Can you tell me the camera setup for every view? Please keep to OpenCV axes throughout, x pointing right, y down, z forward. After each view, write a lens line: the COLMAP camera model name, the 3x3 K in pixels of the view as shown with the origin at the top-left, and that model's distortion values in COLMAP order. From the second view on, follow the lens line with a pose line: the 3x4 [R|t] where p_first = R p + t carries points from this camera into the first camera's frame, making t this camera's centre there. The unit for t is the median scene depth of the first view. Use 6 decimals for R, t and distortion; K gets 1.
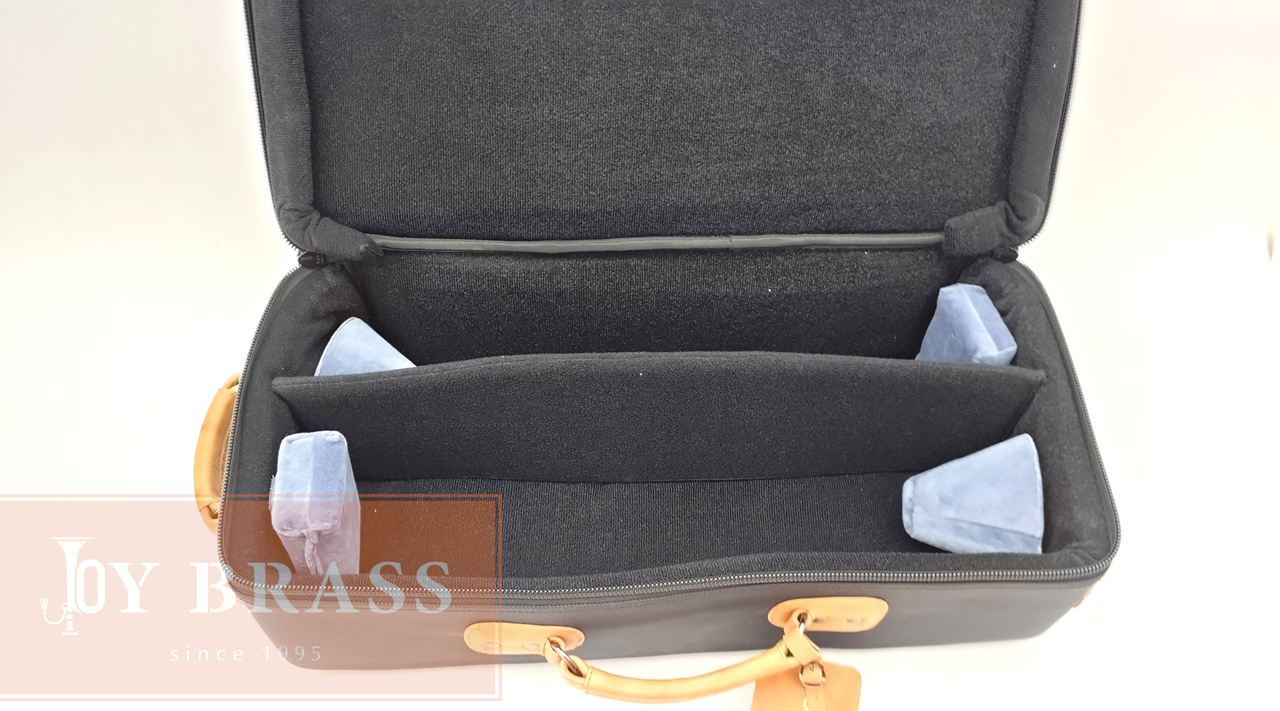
lens RADIAL K [[924.5, 0, 640.0], [0, 924.5, 355.5], [0, 0, 1]] dist [-0.000063, -0.000692]
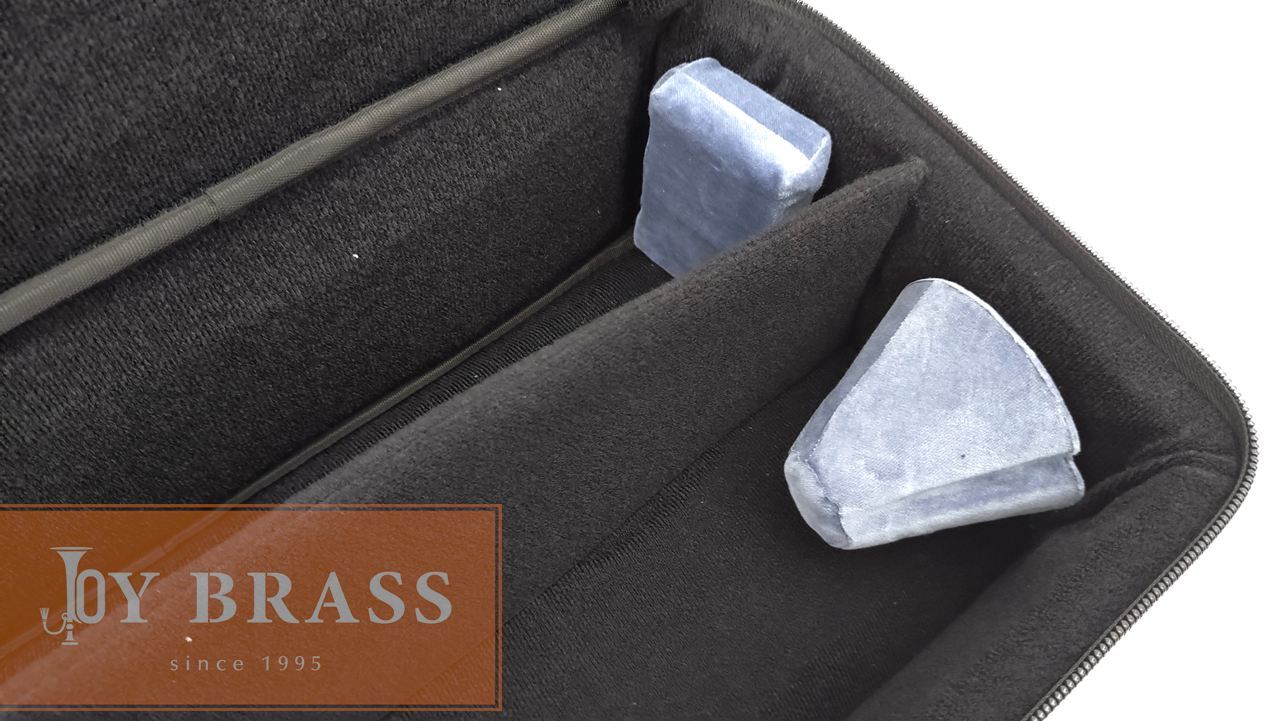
lens RADIAL K [[970.0, 0, 640.0], [0, 970.0, 360.5], [0, 0, 1]] dist [-0.001431, -0.005072]
pose [[0.785729, -0.514468, 0.343441, 0.063147], [0.447418, 0.856070, 0.258767, -0.089315], [-0.427137, -0.049660, 0.902822, 0.527581]]
